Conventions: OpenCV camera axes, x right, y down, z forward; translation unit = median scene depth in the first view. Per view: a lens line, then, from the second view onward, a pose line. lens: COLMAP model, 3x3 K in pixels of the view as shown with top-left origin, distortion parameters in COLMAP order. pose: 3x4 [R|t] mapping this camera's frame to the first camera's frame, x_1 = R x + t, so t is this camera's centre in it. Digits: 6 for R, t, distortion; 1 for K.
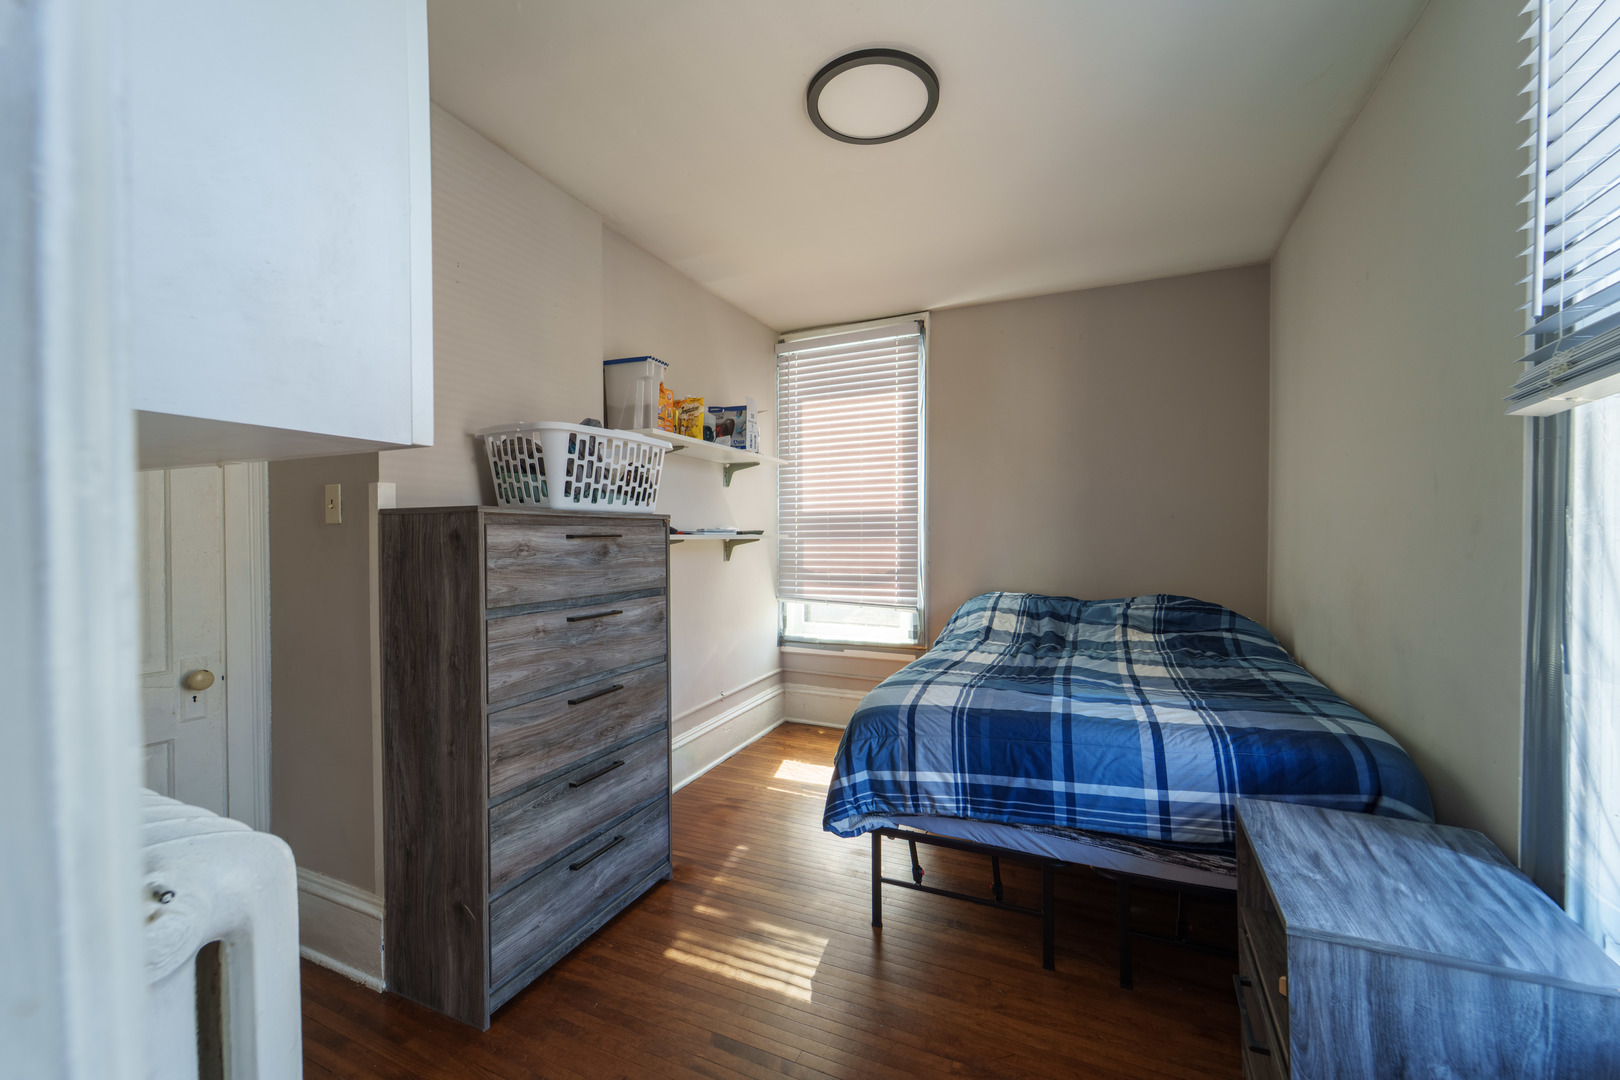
lens RADIAL K [[647.4, 0, 802.5], [0, 647.4, 539.3], [0, 0, 1]] dist [0.002857, -0.000087]
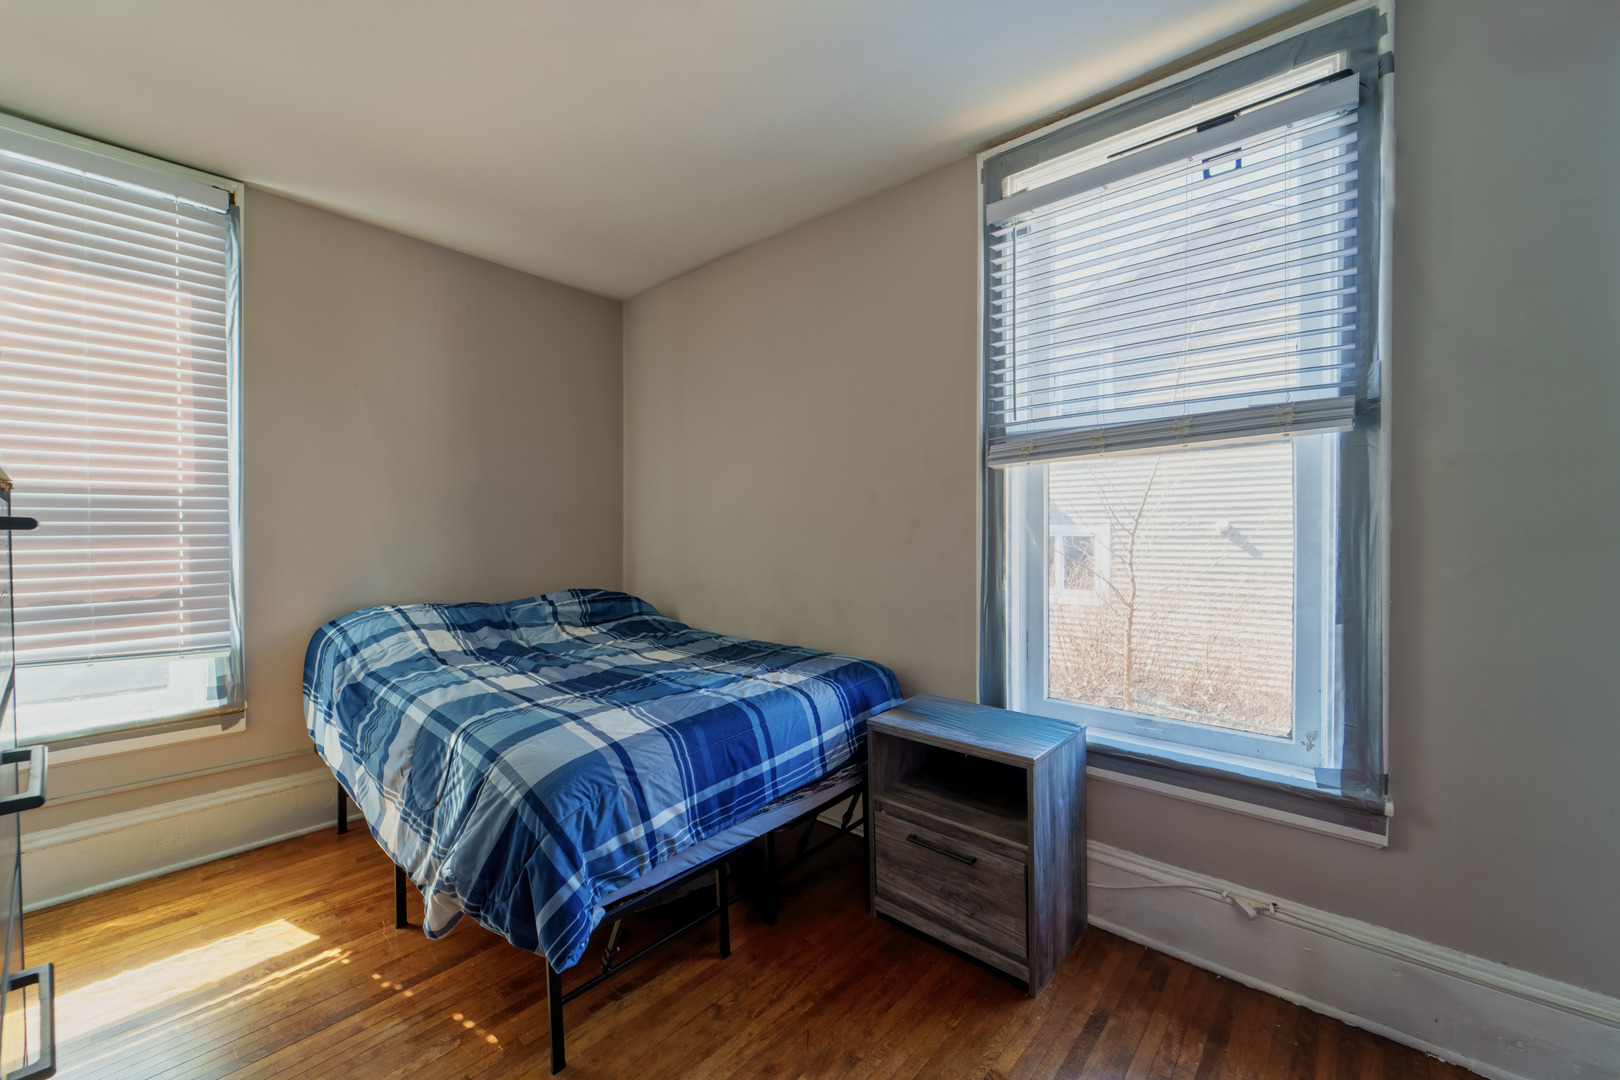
lens RADIAL K [[647.4, 0, 800.0], [0, 647.4, 539.7], [0, 0, 1]] dist [0.002857, -0.000087]
pose [[0.284364, -0.007871, 0.958684, -0.531573], [0.008675, 0.999946, 0.005637, 0.004957], [-0.958677, 0.006714, 0.284417, 0.569126]]
